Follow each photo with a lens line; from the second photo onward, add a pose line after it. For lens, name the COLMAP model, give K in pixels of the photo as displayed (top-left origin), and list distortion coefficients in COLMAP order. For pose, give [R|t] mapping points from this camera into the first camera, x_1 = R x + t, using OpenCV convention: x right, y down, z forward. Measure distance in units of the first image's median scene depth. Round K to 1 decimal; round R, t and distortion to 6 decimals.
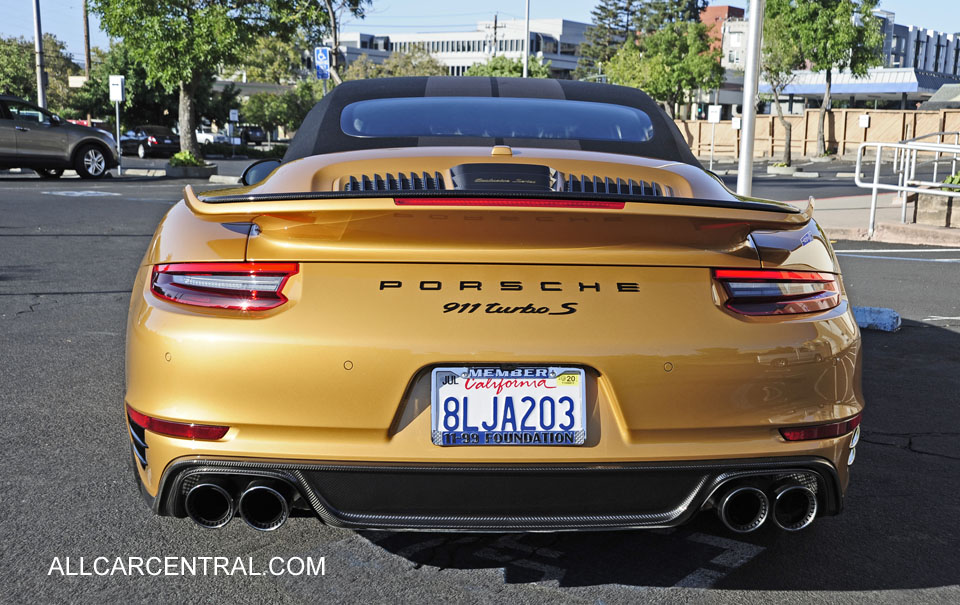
lens RADIAL K [[1135.2, 0, 479.3], [0, 1135.2, 304.8], [0, 0, 1]] dist [0.101899, 0.000000]
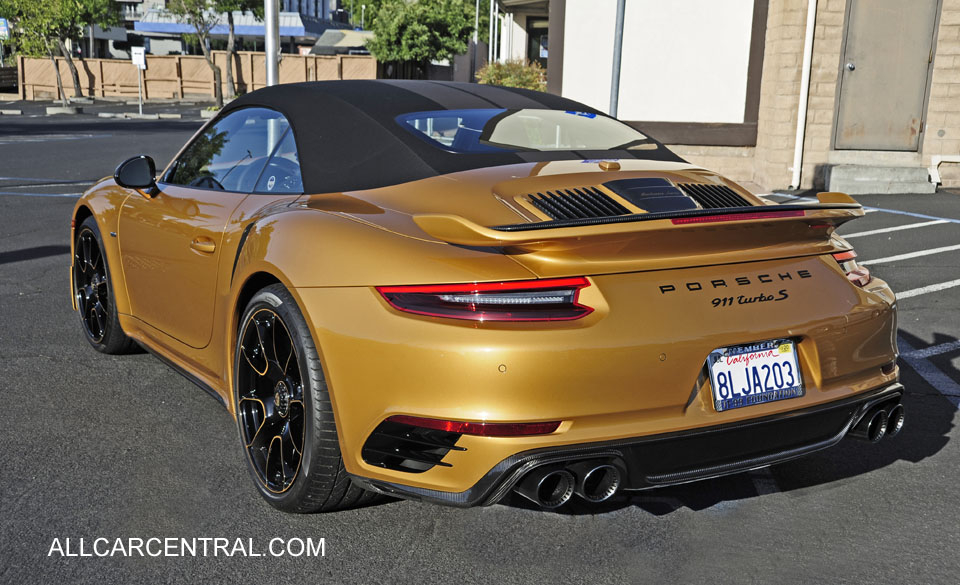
lens RADIAL K [[1144.3, 0, 480.9], [0, 1144.3, 290.6], [0, 0, 1]] dist [0.089238, 0.000000]
pose [[0.867779, -0.091760, 0.488405, -0.875130], [0.072494, 0.995666, 0.058258, -0.104203], [-0.491634, -0.015148, 0.870670, 0.011605]]
